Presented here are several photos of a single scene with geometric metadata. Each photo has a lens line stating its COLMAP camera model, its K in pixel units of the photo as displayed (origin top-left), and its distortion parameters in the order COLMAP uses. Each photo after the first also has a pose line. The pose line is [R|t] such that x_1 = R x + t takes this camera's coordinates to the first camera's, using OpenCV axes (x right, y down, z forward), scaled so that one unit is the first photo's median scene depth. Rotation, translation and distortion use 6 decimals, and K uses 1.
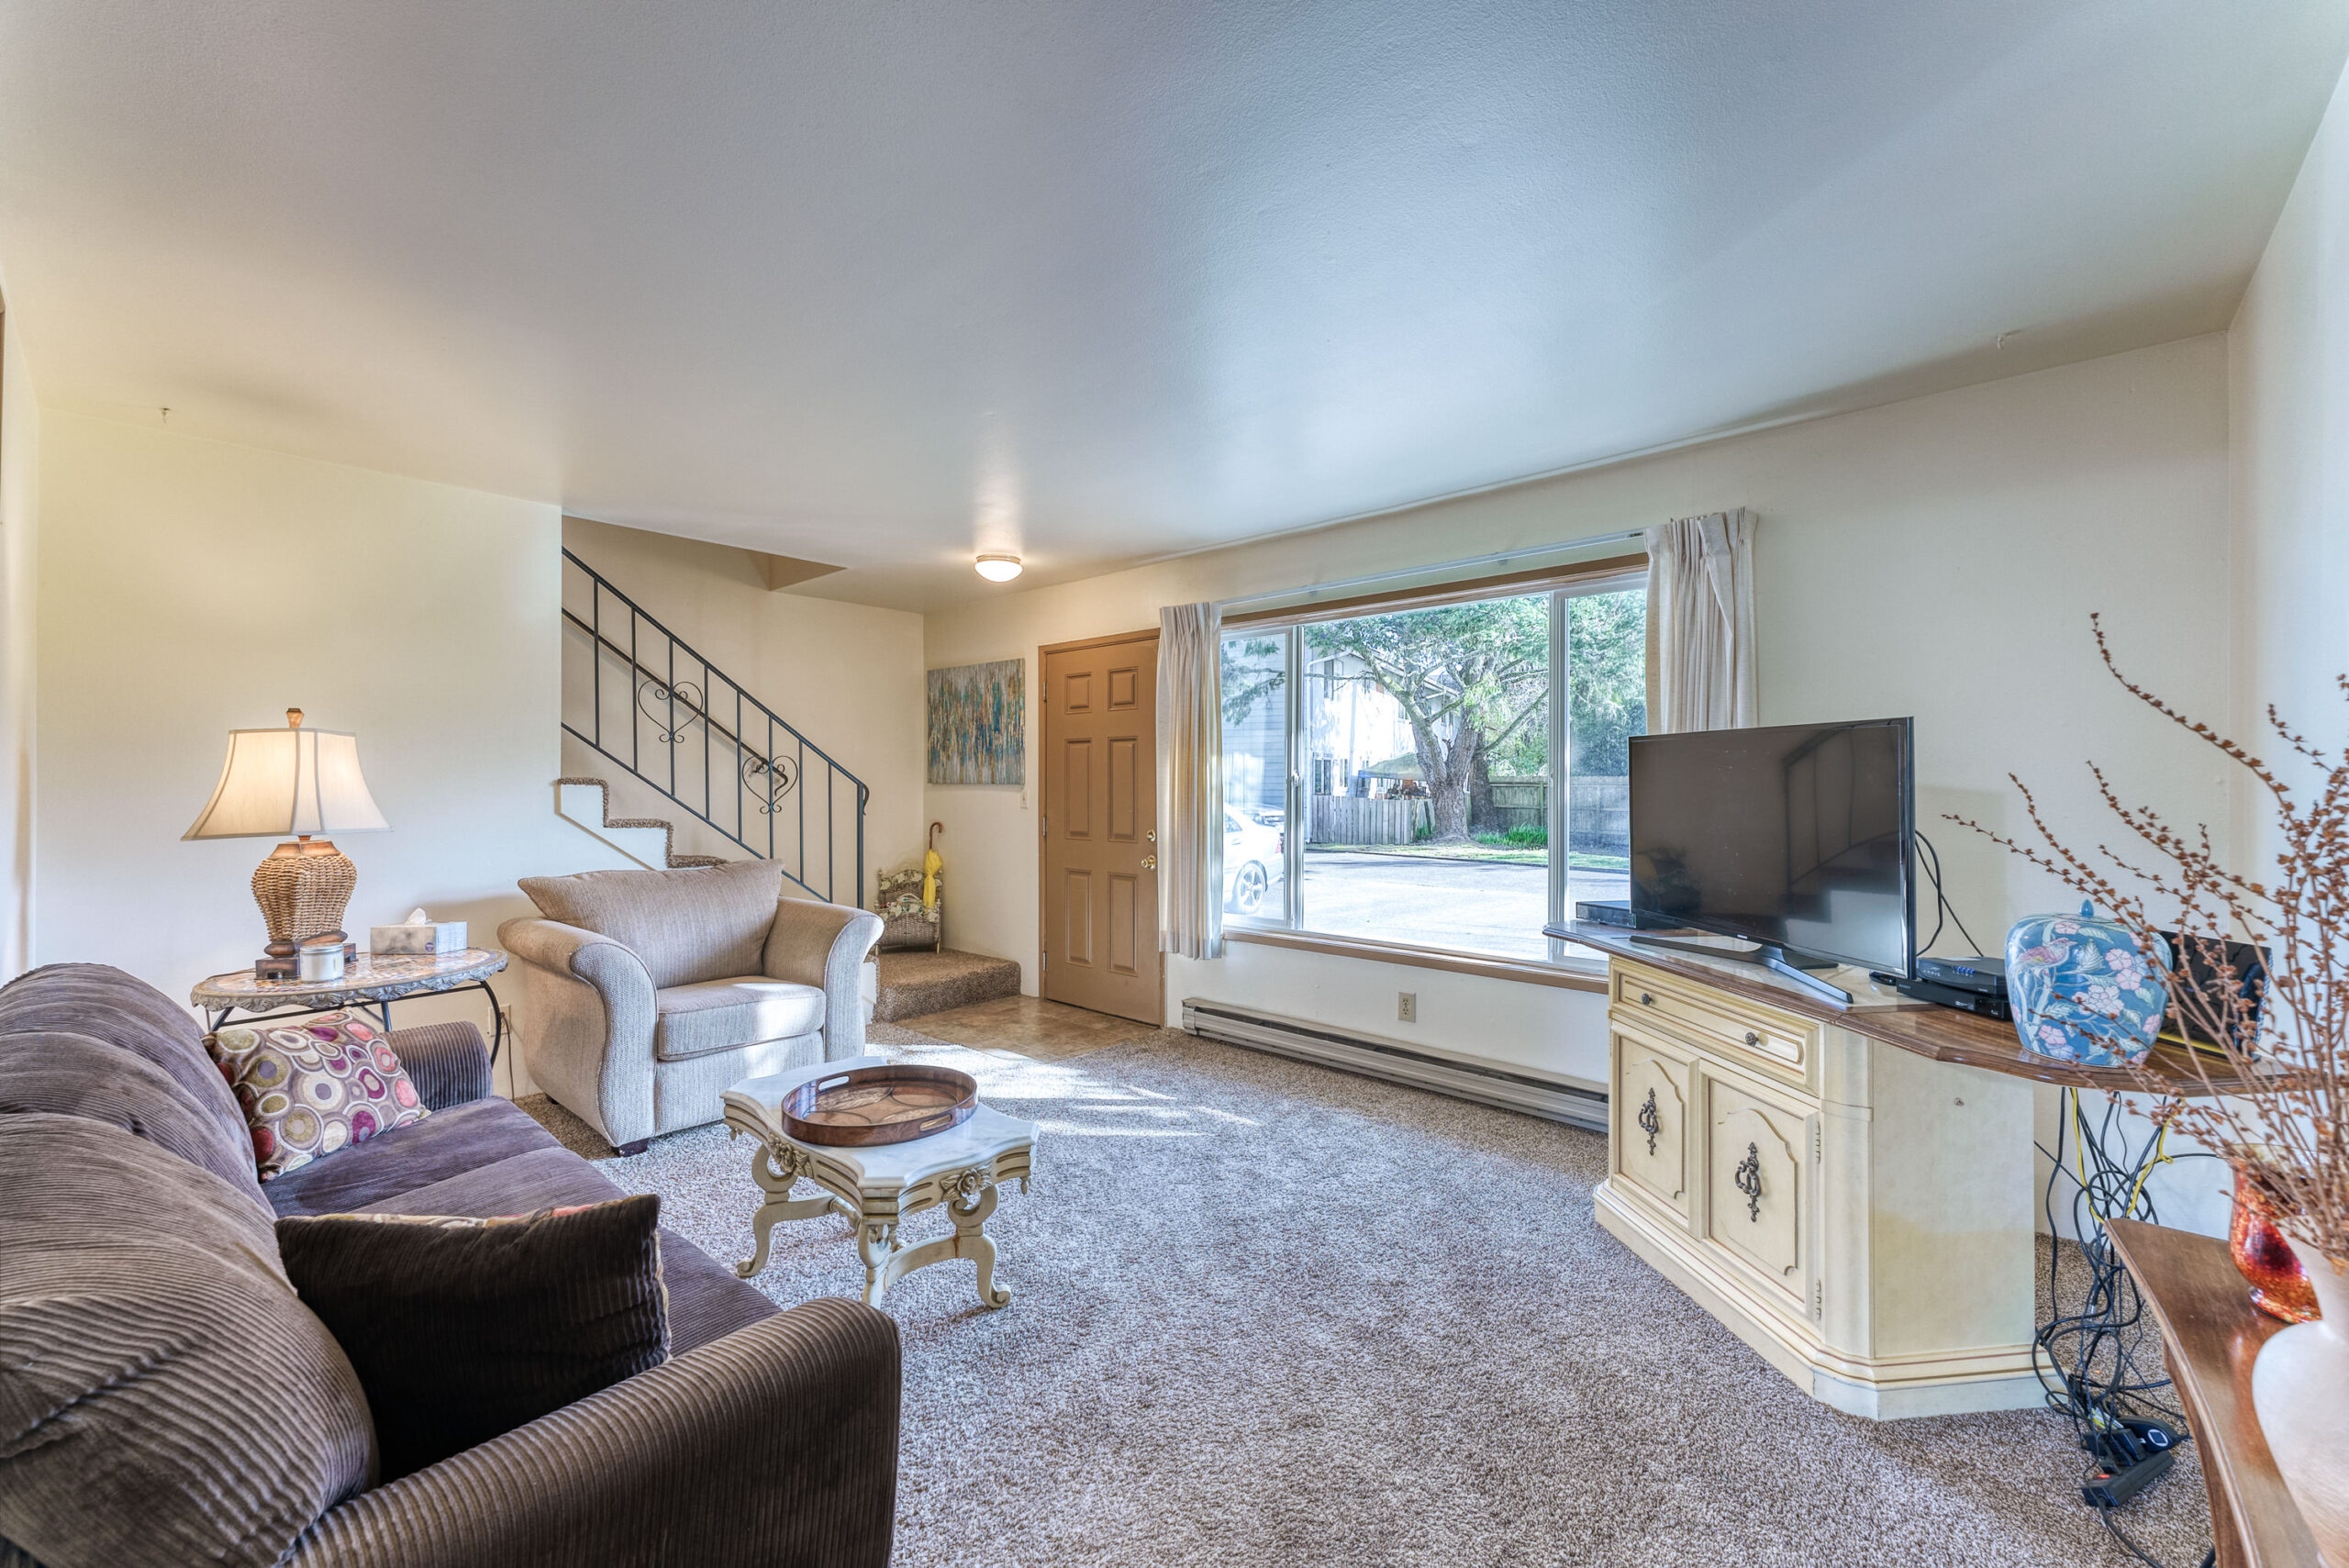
lens RADIAL K [[937.7, 0, 1184.5], [0, 937.7, 785.9], [0, 0, 1]] dist [0.002179, 0.000009]
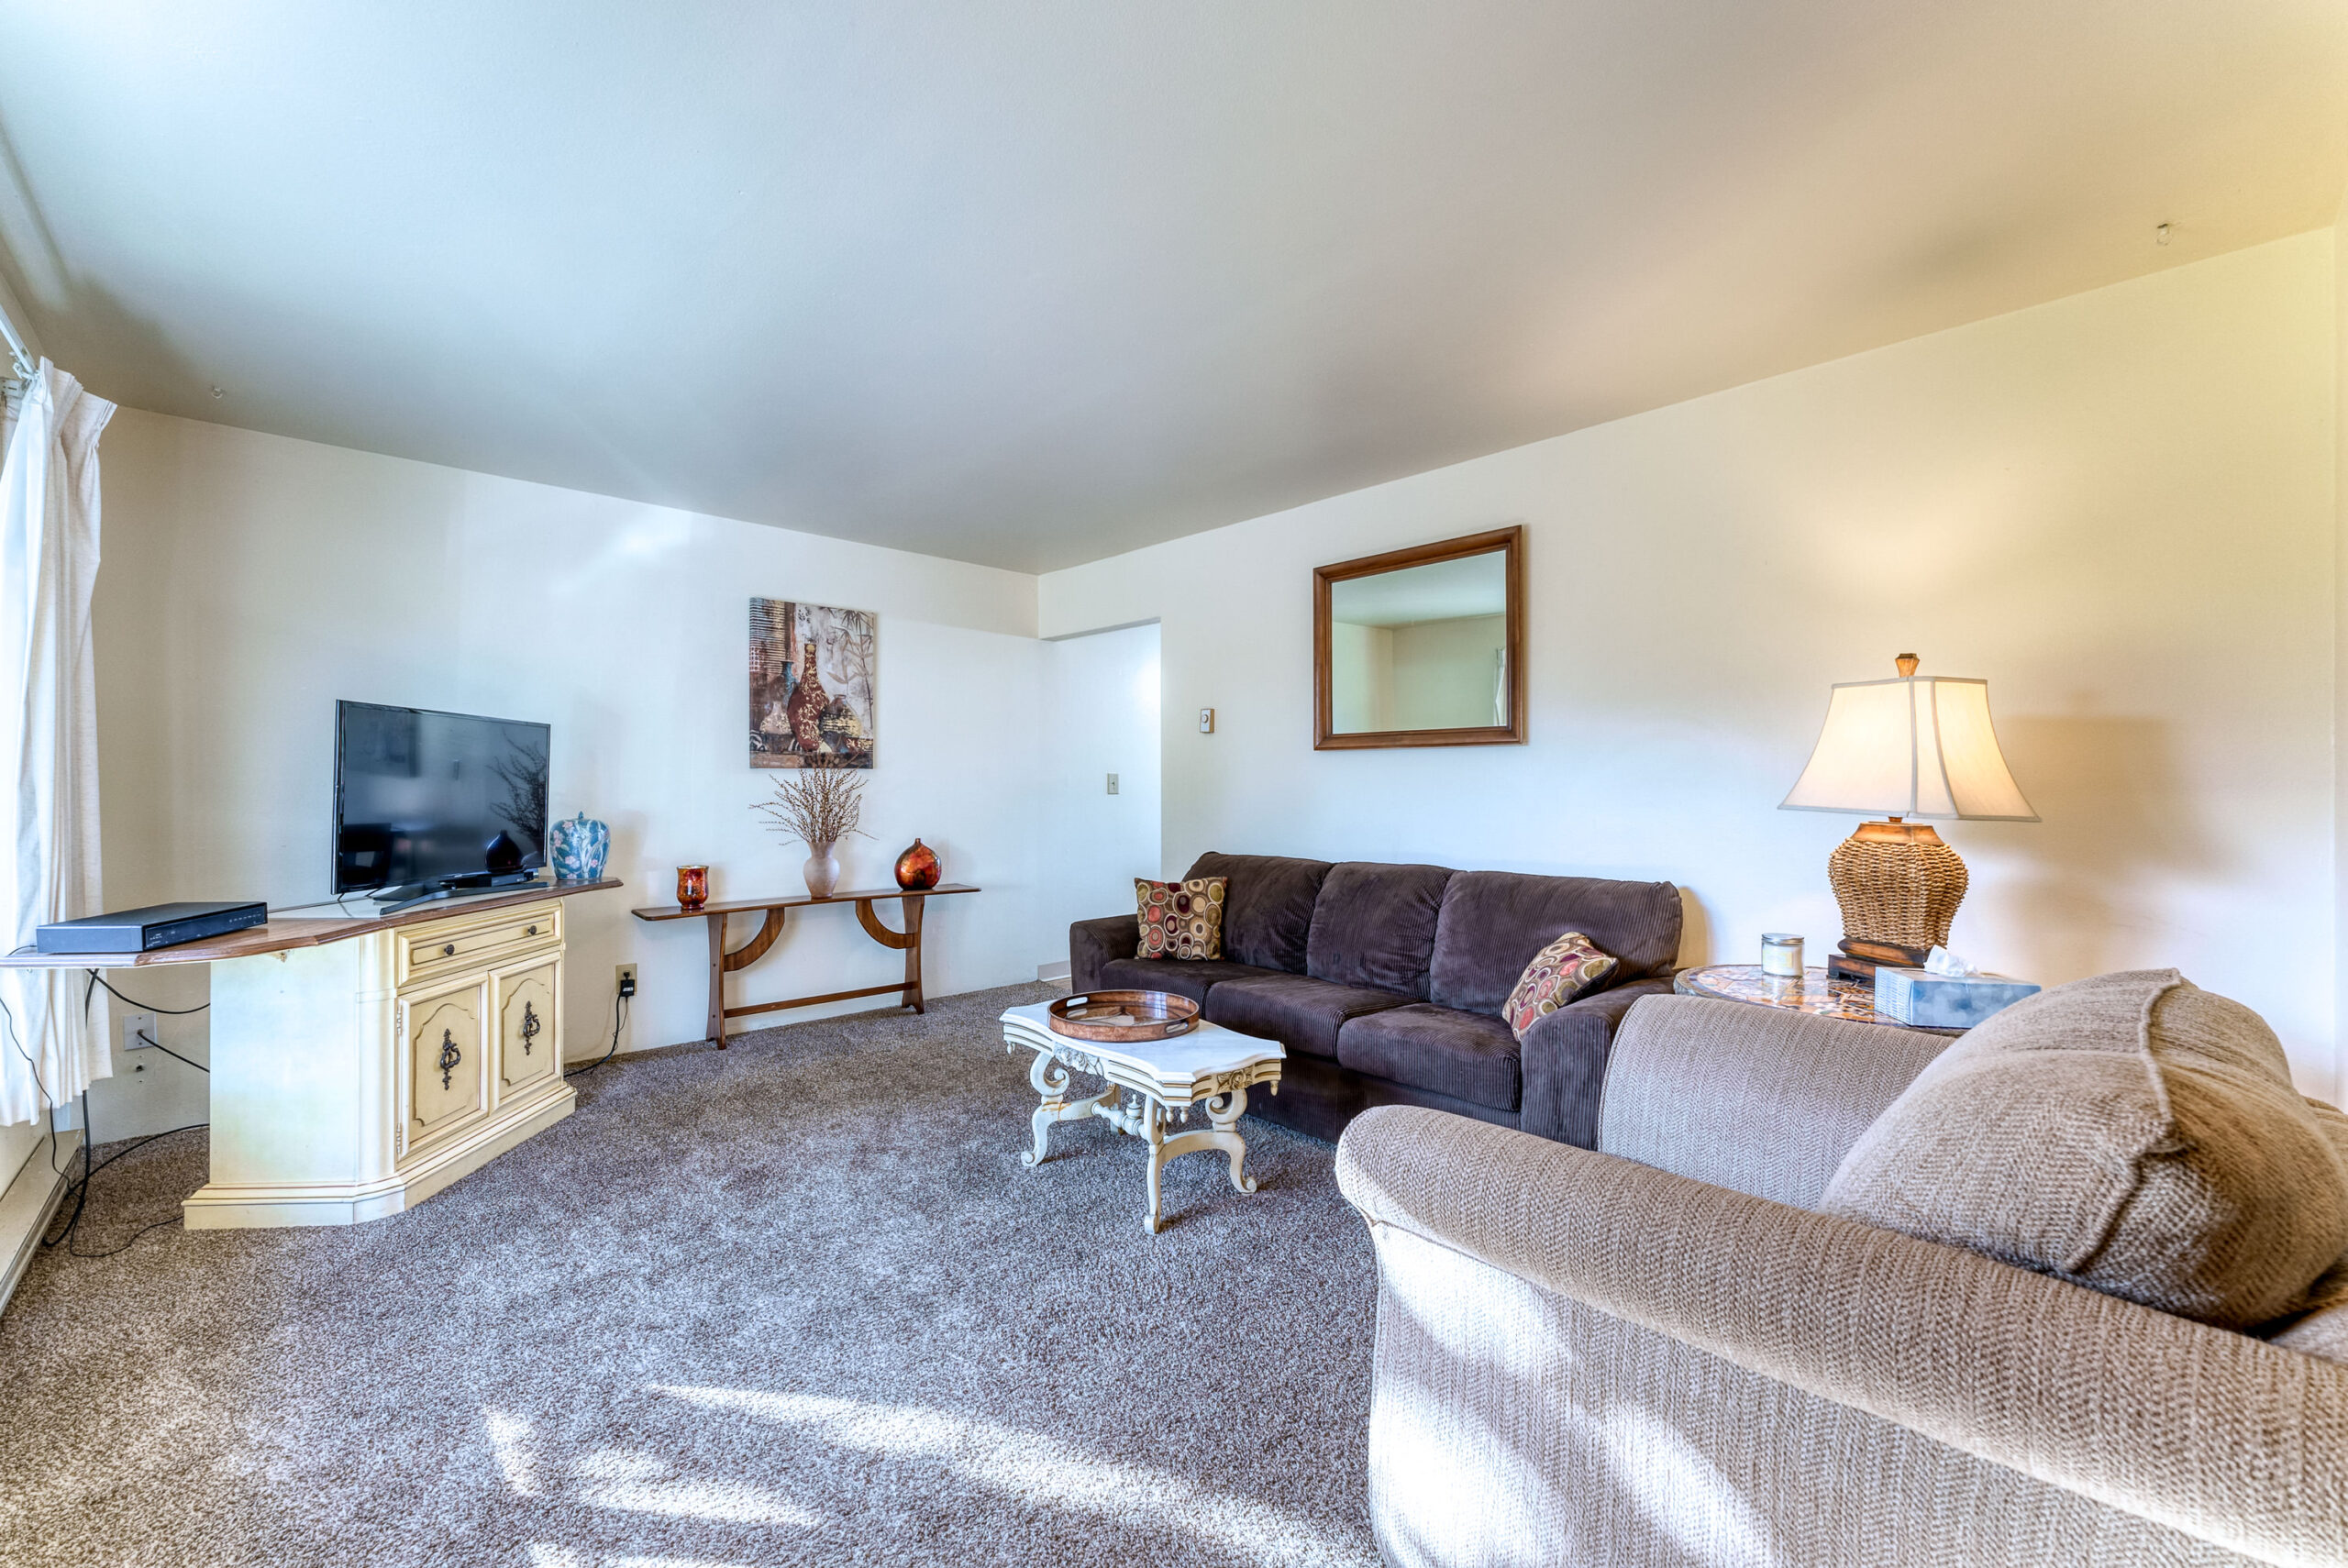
lens RADIAL K [[937.2, 0, 1184.0], [0, 937.2, 785.9], [0, 0, 1]] dist [0.002179, 0.000009]
pose [[-0.999377, 0.002022, 0.035224, -0.569967], [0.001835, 0.999984, -0.005350, 0.044907], [-0.035234, -0.005282, -0.999365, 2.694364]]
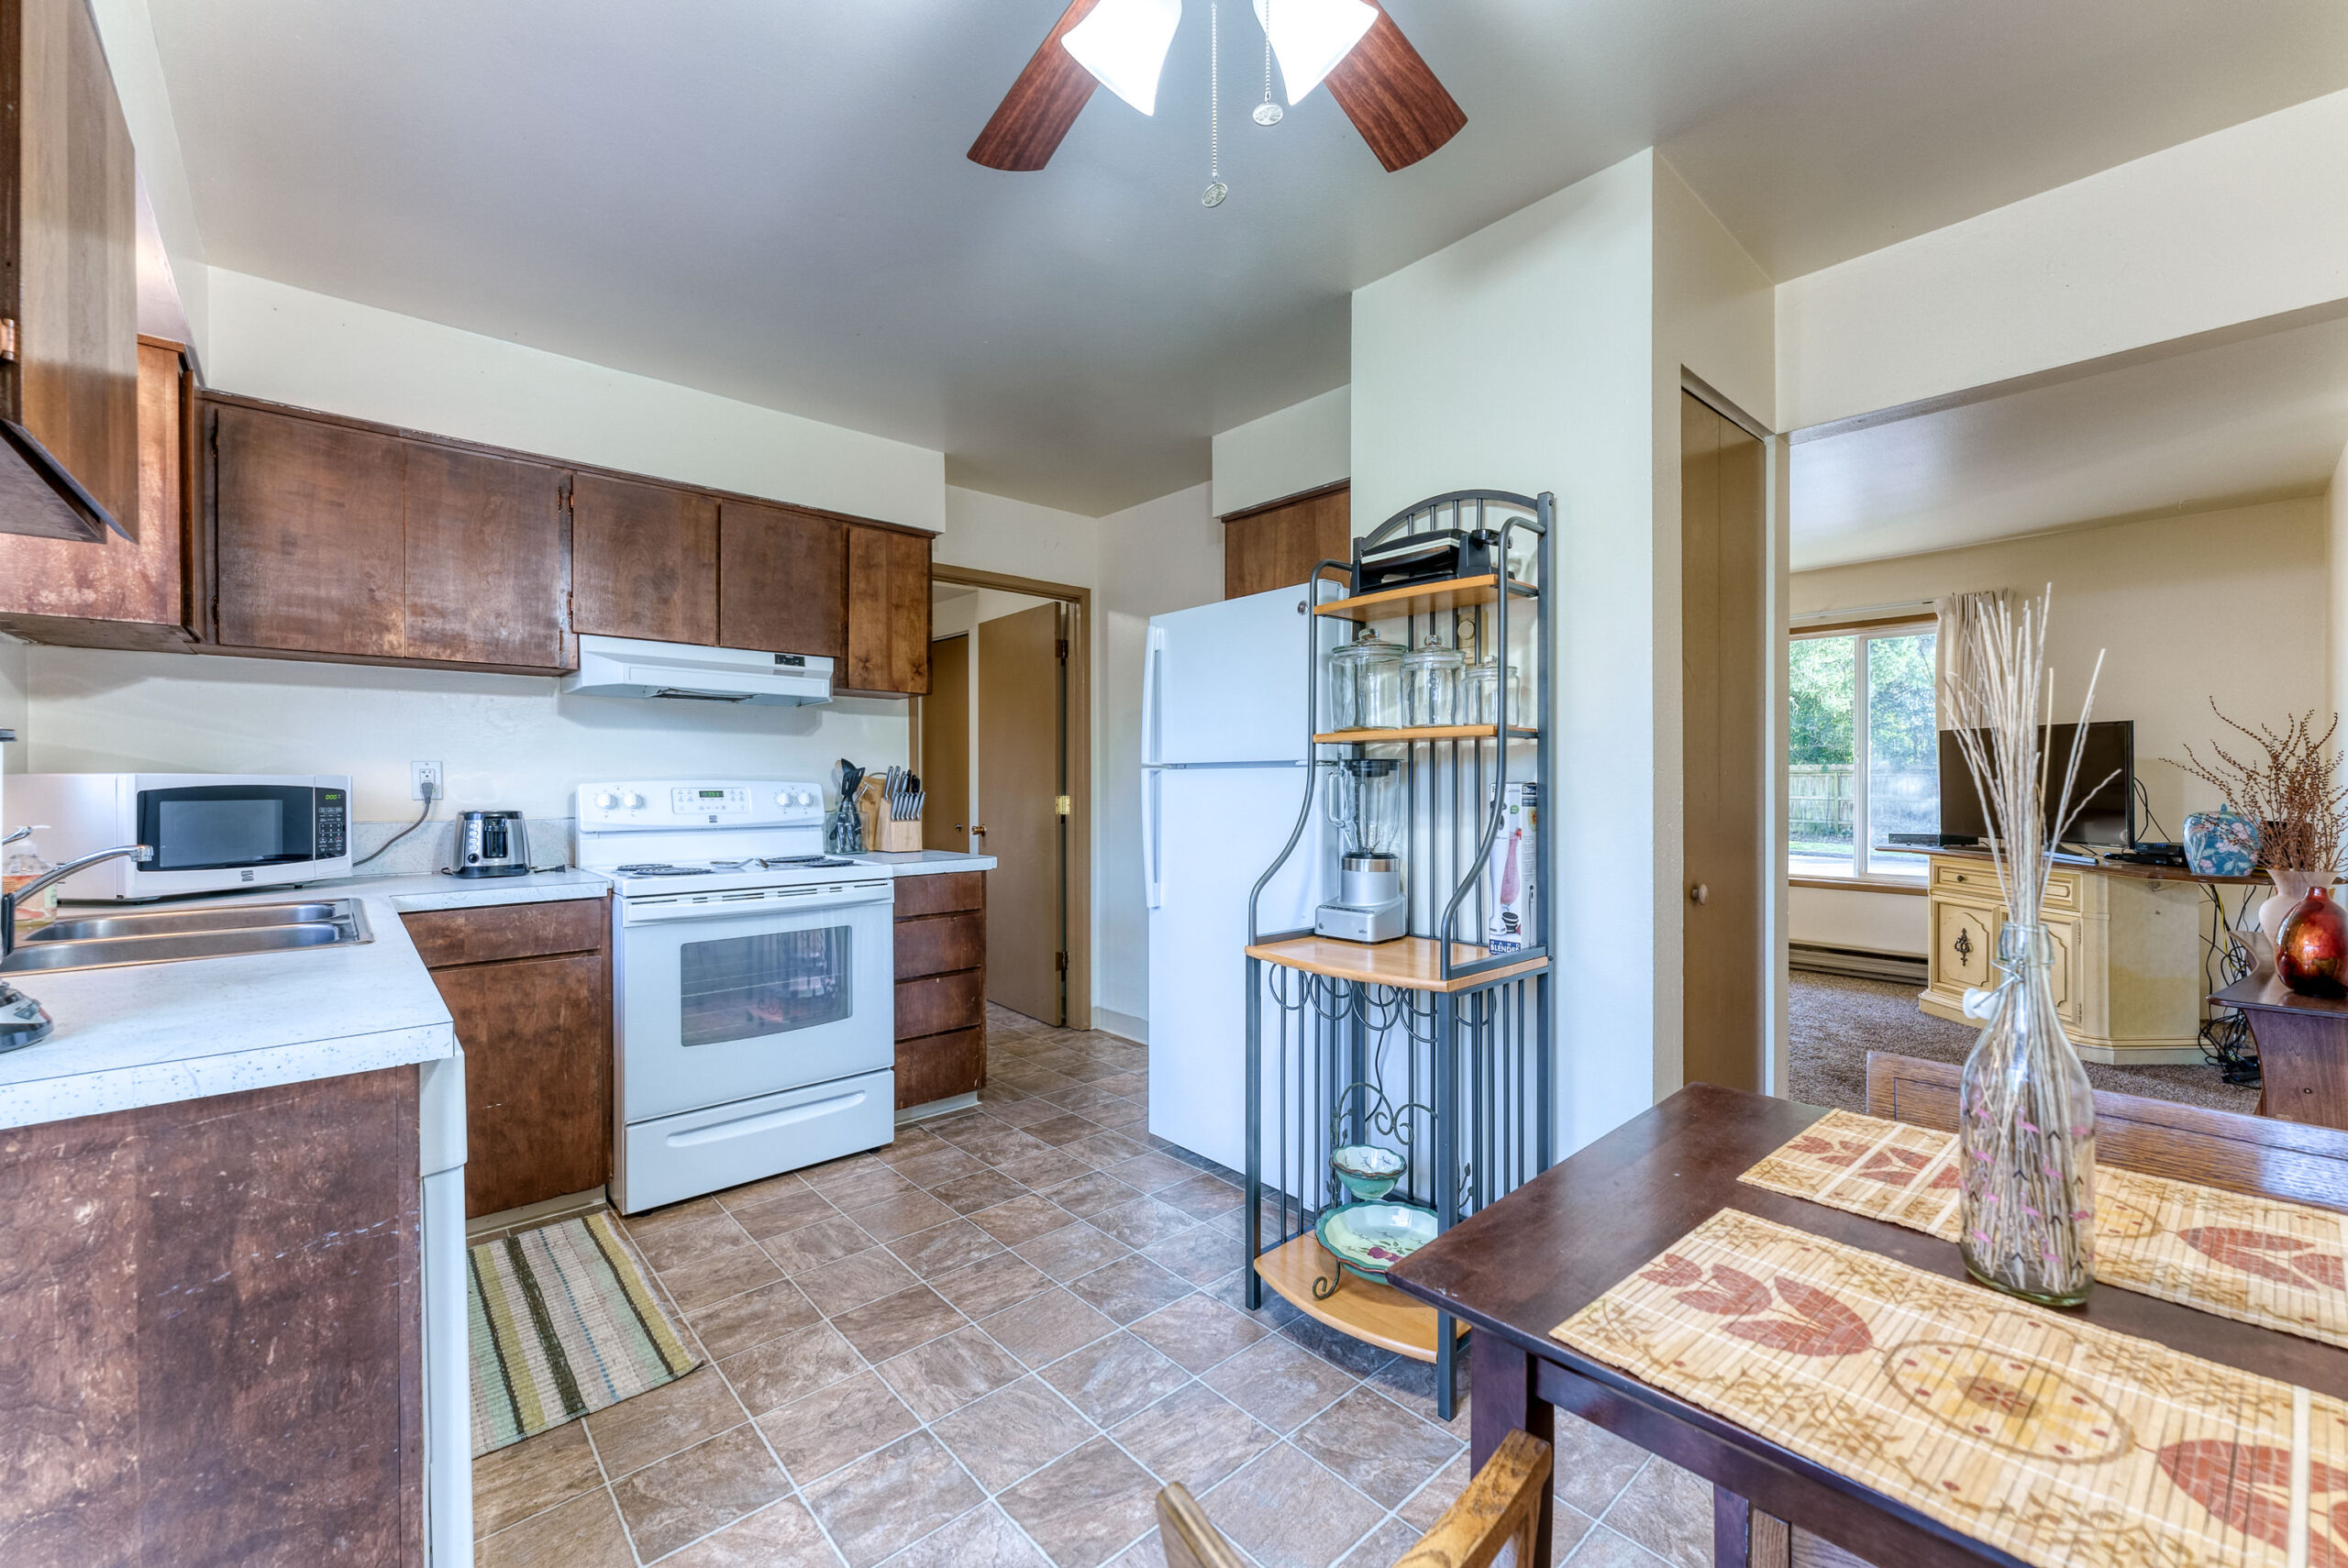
lens RADIAL K [[937.2, 0, 1184.0], [0, 937.2, 785.9], [0, 0, 1]] dist [0.002179, 0.000009]
pose [[0.994990, -0.006366, -0.099767, -1.003864], [0.007097, 0.999950, 0.006975, 0.037520], [0.099718, -0.007648, 0.994986, -1.156945]]
